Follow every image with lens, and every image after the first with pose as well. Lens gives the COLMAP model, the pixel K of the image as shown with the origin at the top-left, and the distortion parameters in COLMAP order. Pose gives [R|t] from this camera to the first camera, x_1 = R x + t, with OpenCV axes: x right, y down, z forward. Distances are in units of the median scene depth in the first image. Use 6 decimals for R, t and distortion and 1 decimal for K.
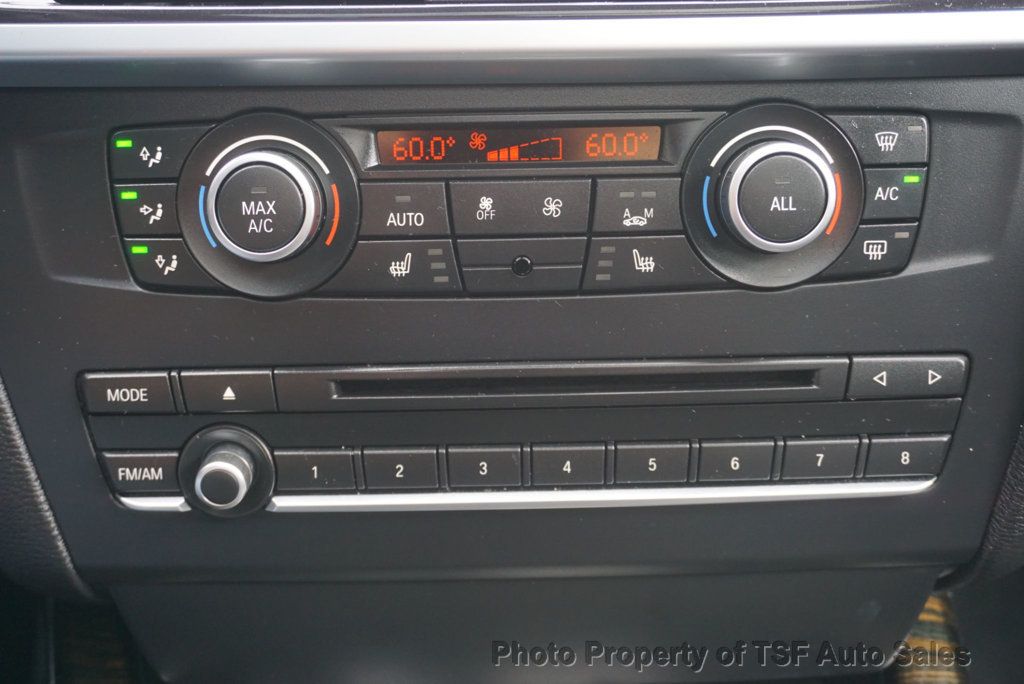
lens RADIAL K [[1284.6, 0, 512.0], [0, 1284.6, 342.0], [0, 0, 1]] dist [0.010692, 0.013105]
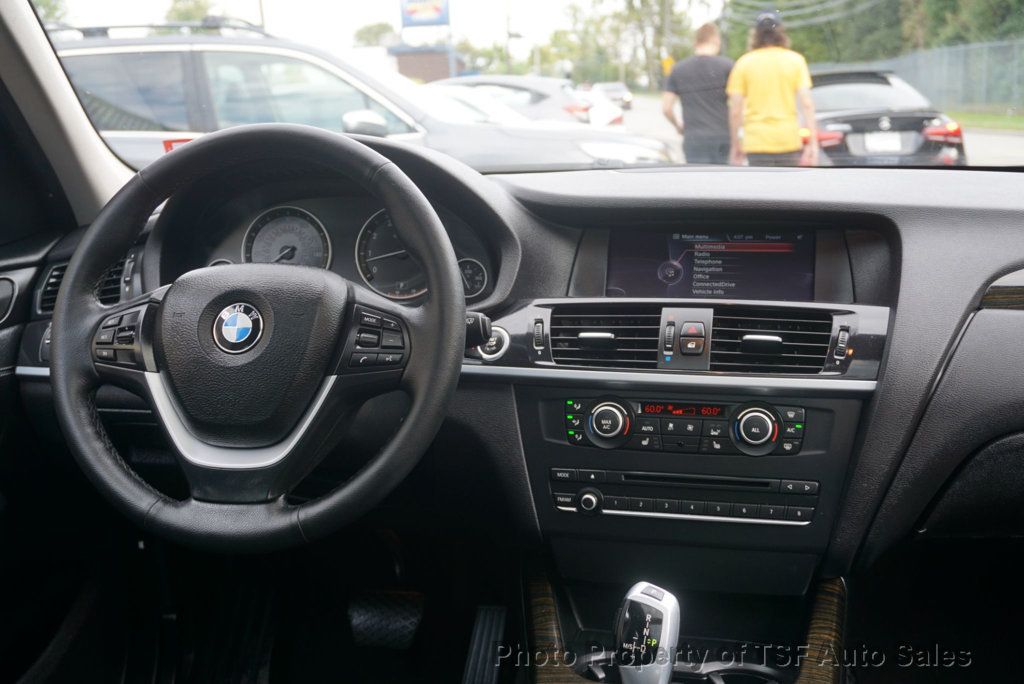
lens RADIAL K [[1186.5, 0, 512.0], [0, 1186.5, 342.0], [0, 0, 1]] dist [0.051472, -0.022202]
pose [[0.970554, 0.044138, -0.236804, 0.307557], [-0.097148, 0.971297, -0.217127, 0.404766], [0.220423, 0.233738, 0.946985, -2.148583]]
